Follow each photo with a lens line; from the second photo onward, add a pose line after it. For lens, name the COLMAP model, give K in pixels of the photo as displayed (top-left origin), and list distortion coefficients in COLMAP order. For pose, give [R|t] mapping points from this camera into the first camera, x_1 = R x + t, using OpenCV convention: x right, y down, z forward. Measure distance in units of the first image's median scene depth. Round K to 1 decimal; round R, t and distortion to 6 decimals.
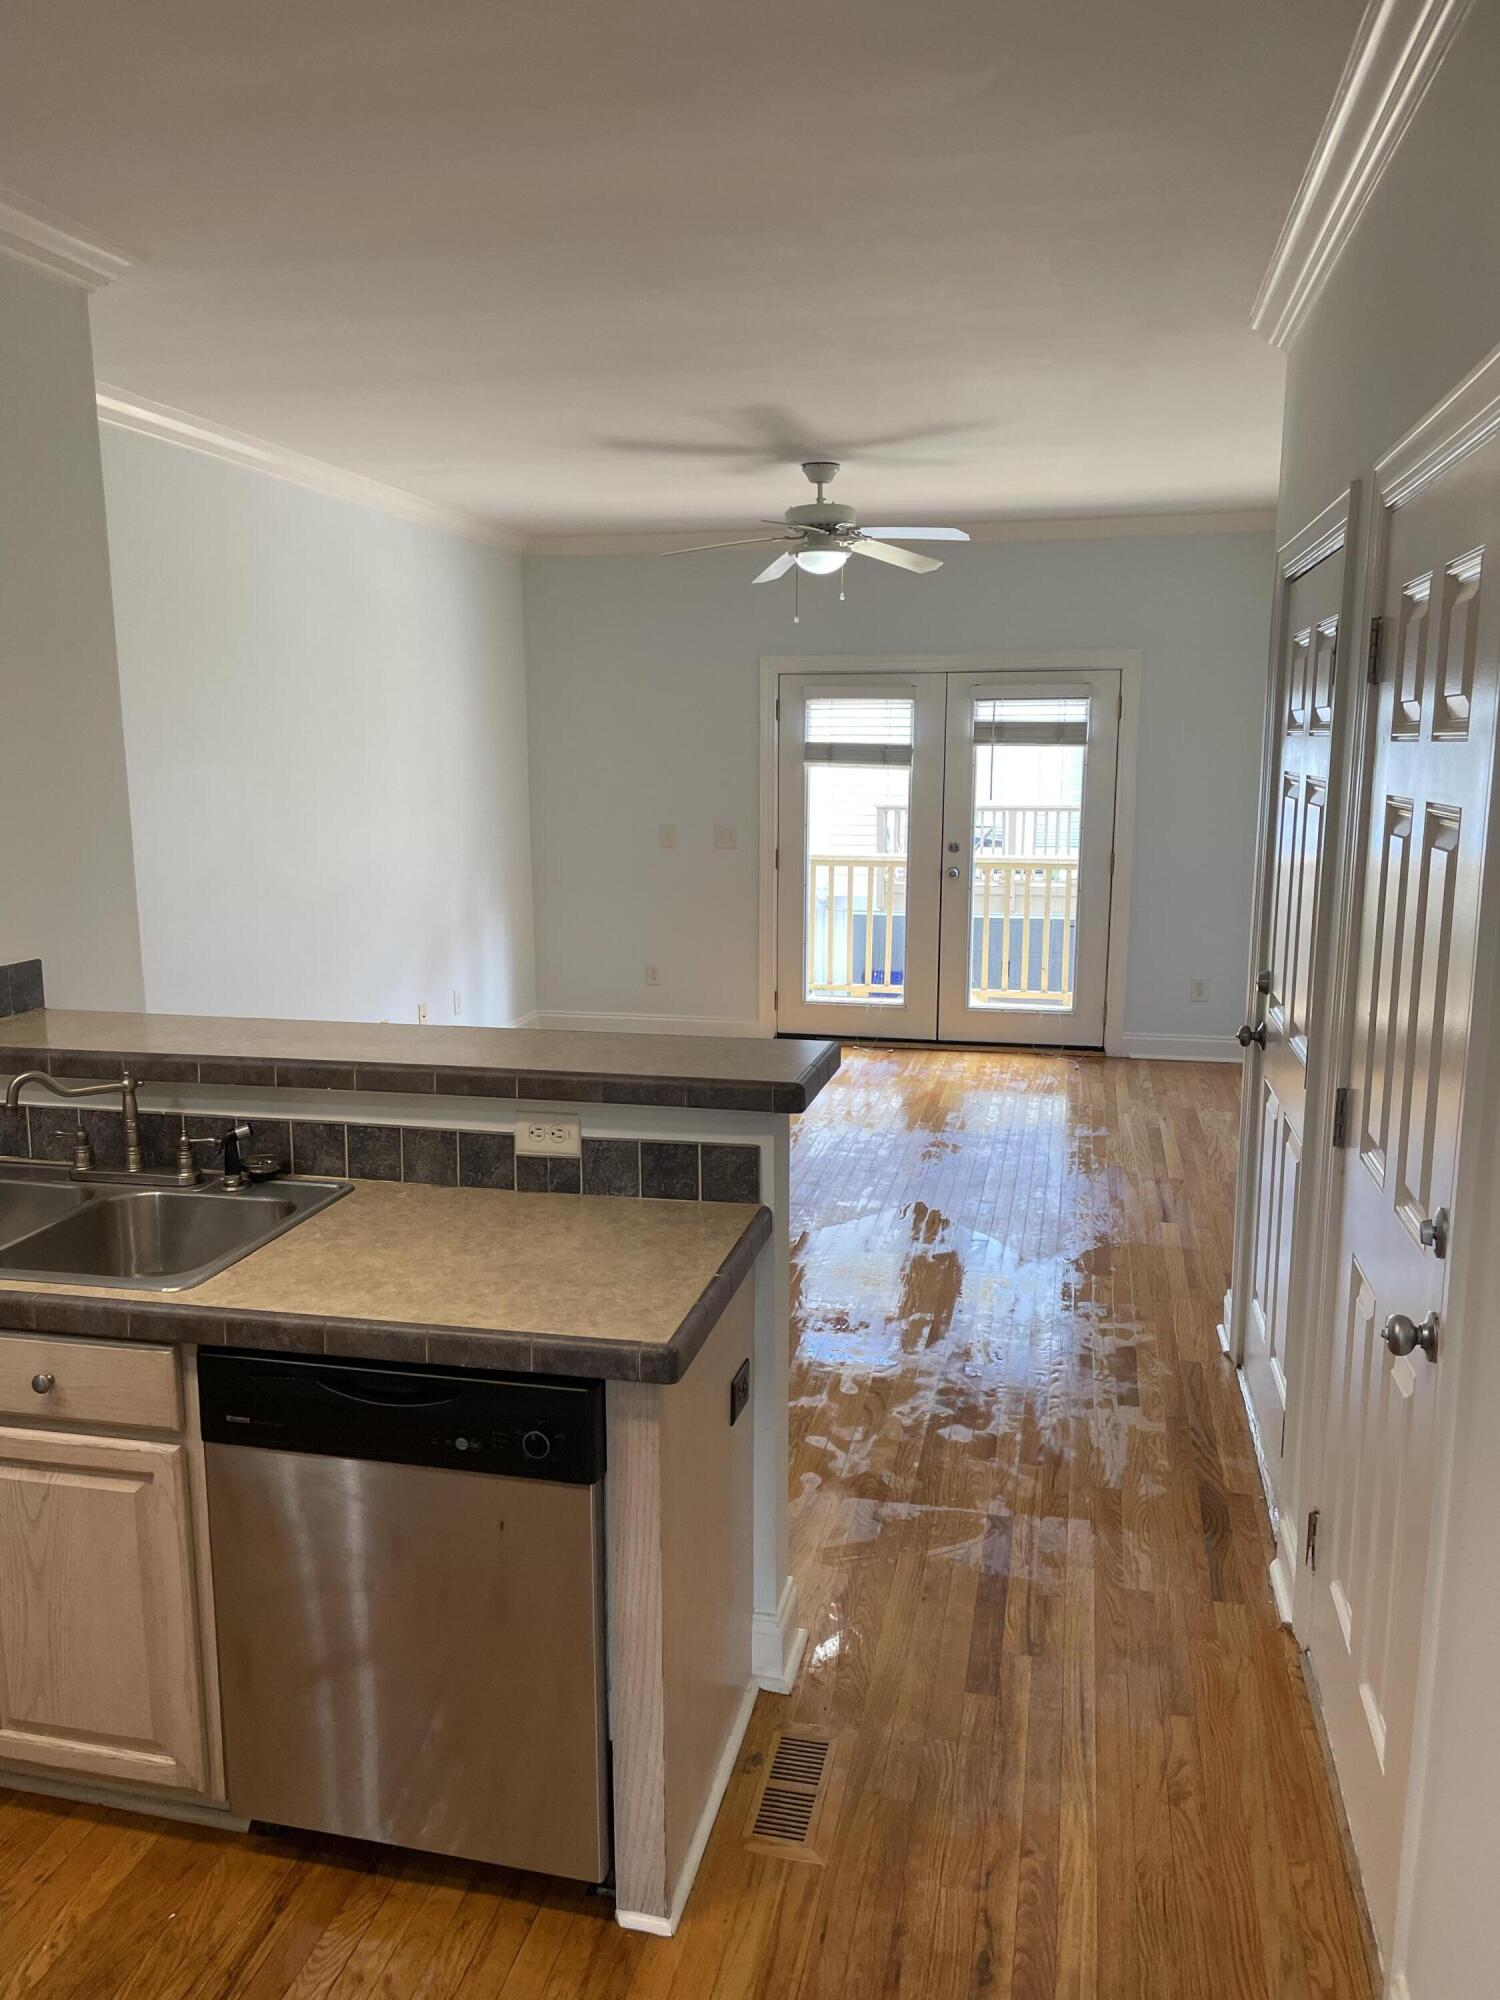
lens RADIAL K [[1519.1, 0, 748.0], [0, 1519.1, 1008.0], [0, 0, 1]] dist [0.035484, -0.036907]
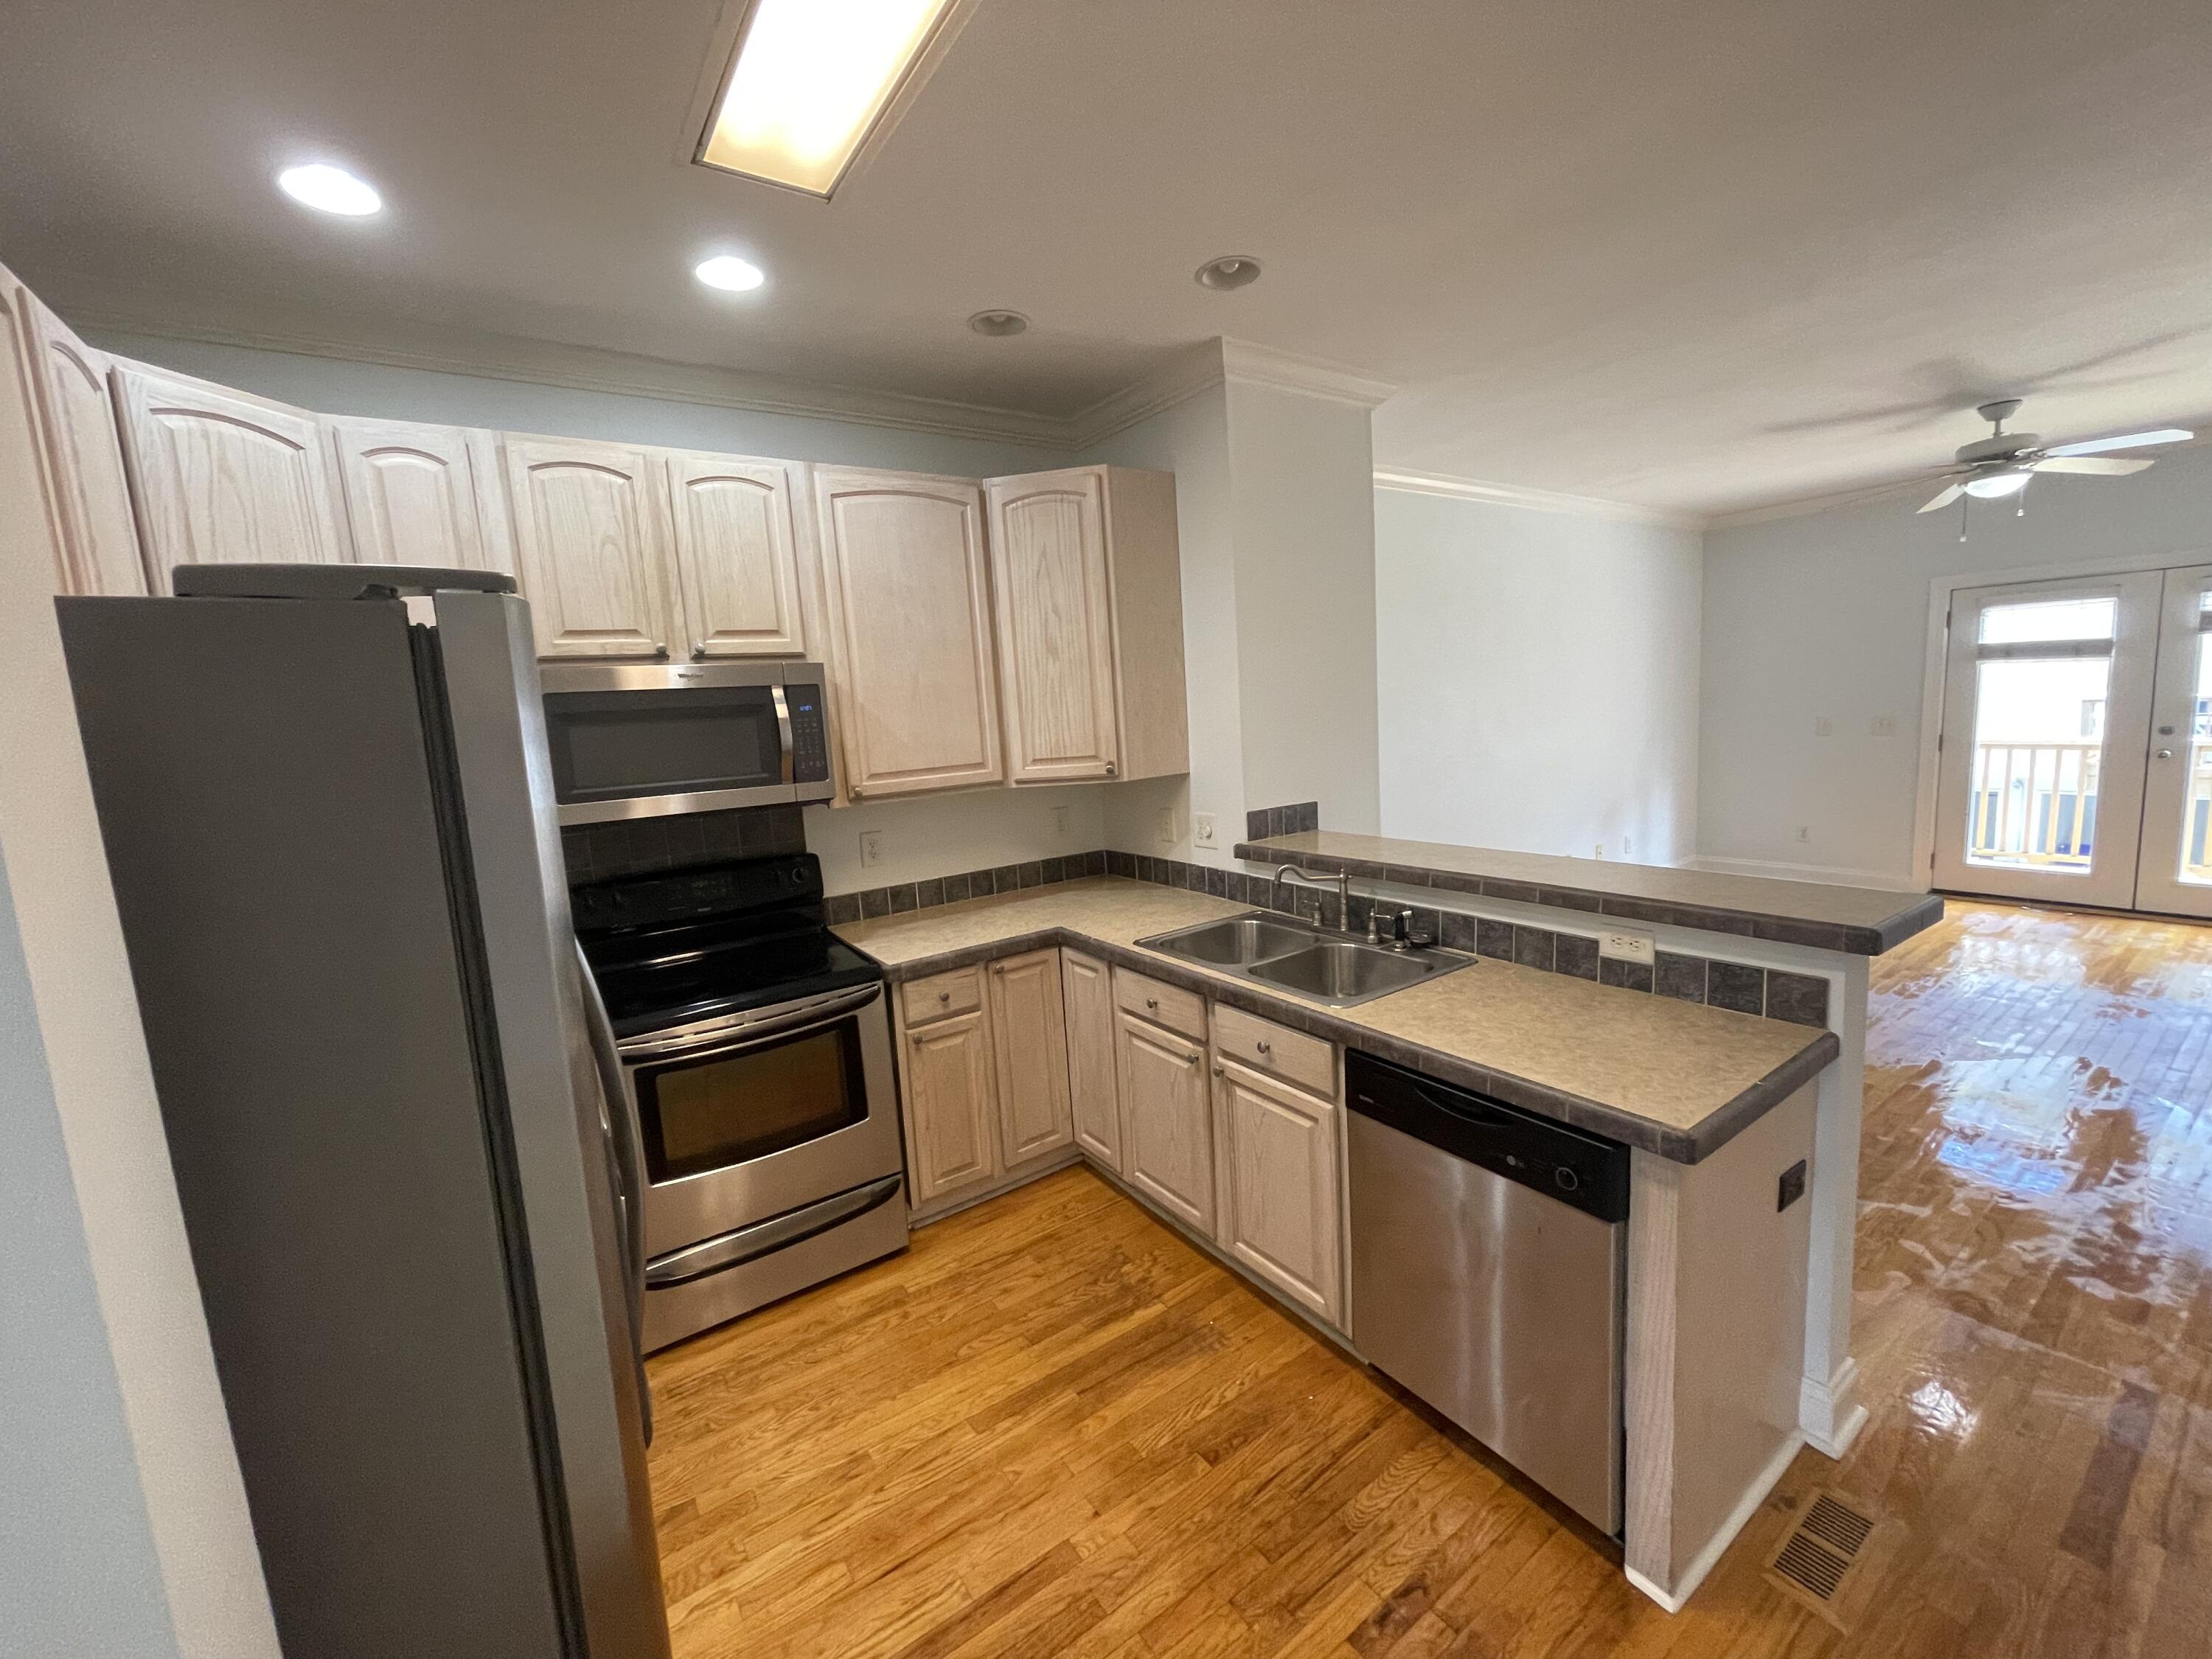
lens RADIAL K [[895.0, 0, 1104.8], [0, 895.0, 816.5], [0, 0, 1]] dist [-0.000119, -0.001953]
pose [[0.730957, 0.044758, -0.680954, 0.059349], [-0.061509, 0.998106, -0.000422, 0.000742], [0.679646, 0.042193, 0.732326, 0.114752]]
